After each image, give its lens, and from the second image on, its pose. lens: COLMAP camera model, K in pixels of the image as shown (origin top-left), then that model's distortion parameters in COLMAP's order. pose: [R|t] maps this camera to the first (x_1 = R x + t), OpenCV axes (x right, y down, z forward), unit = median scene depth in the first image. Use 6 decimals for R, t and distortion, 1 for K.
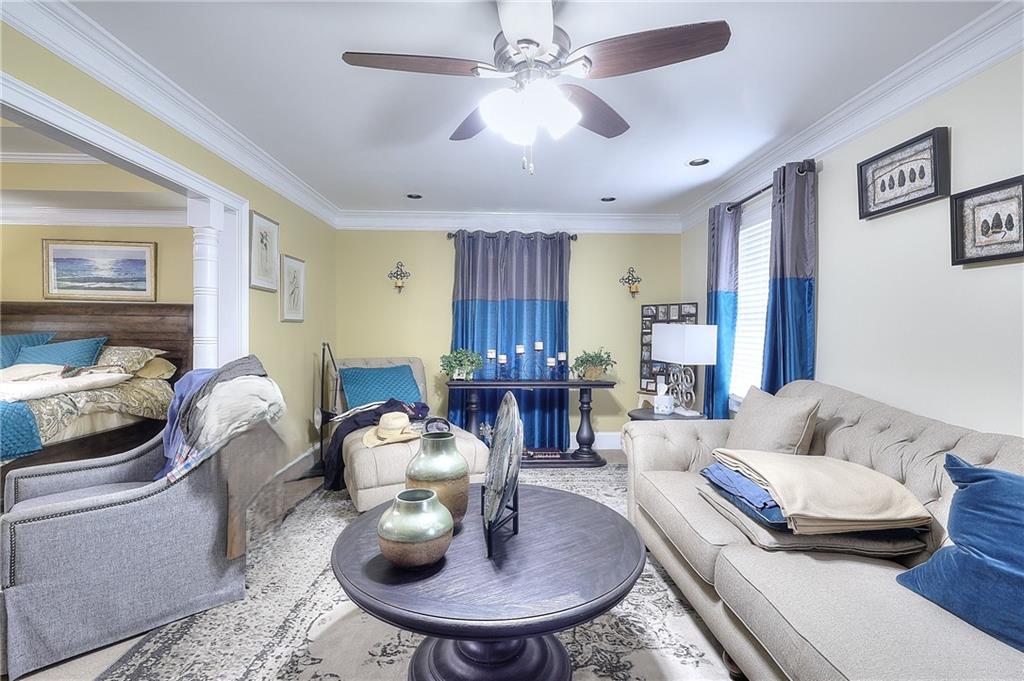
lens RADIAL K [[473.1, 0, 510.9], [0, 473.1, 336.1], [0, 0, 1]] dist [0.001713, 0.000103]
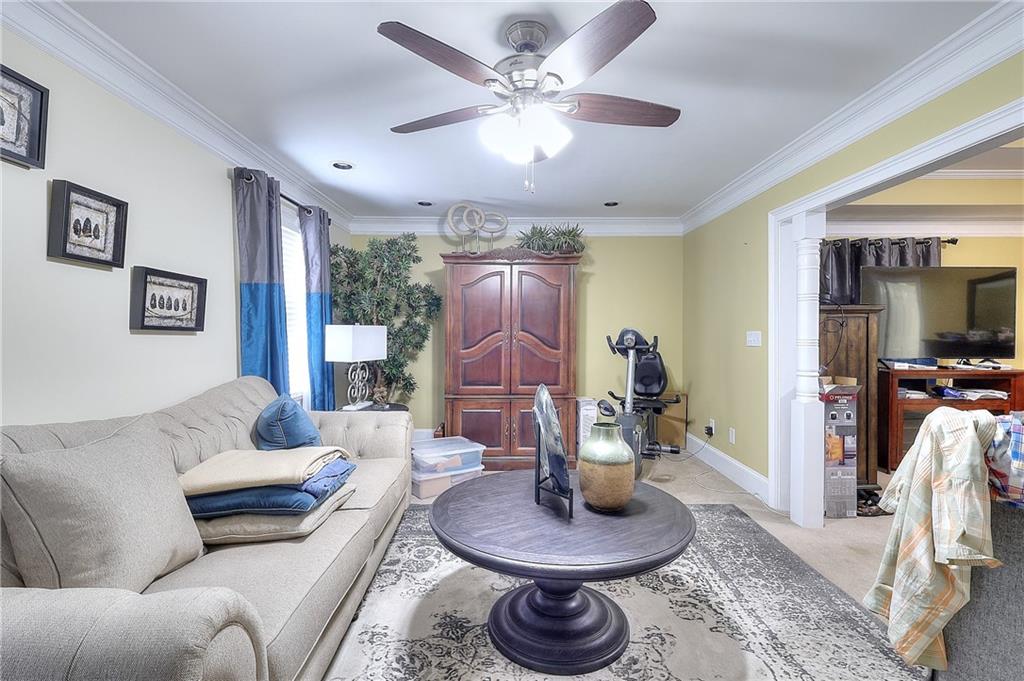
lens RADIAL K [[473.1, 0, 510.9], [0, 473.1, 336.1], [0, 0, 1]] dist [0.001713, 0.000103]
pose [[-0.999940, -0.006233, 0.008959, 0.061936], [-0.006107, 0.999883, 0.014020, -0.014841], [-0.009046, 0.013964, -0.999862, 2.048767]]
